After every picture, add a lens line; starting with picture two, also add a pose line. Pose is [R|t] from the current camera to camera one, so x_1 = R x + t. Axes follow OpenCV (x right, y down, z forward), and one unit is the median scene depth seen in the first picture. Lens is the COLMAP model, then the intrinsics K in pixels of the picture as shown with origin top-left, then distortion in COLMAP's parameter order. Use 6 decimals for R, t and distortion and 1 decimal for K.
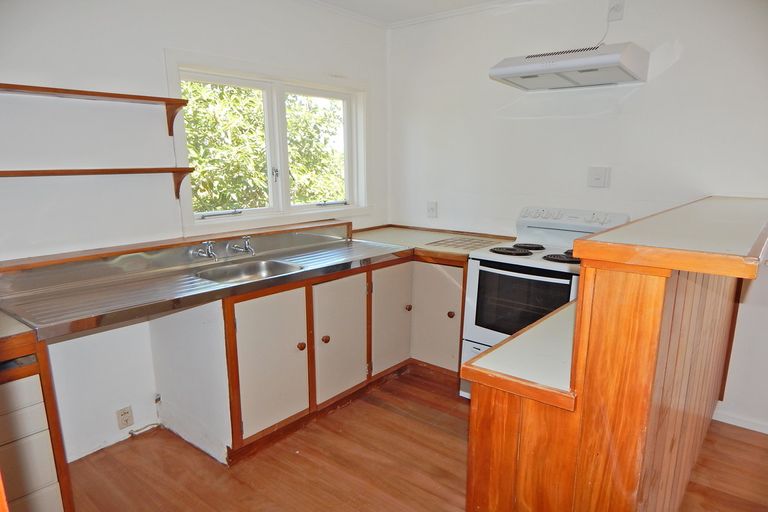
lens RADIAL K [[484.8, 0, 384.2], [0, 484.8, 255.4], [0, 0, 1]] dist [-0.009218, 0.002867]
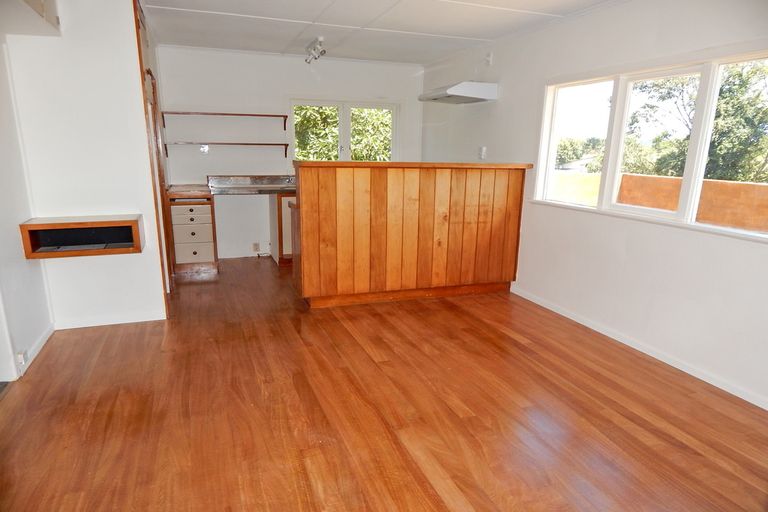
lens RADIAL K [[484.8, 0, 383.4], [0, 484.8, 259.3], [0, 0, 1]] dist [-0.009218, 0.002867]
pose [[0.856792, 0.120008, -0.501503, 1.258314], [-0.116908, 0.992425, 0.037752, 0.231504], [0.502235, 0.026285, 0.864332, -0.796247]]
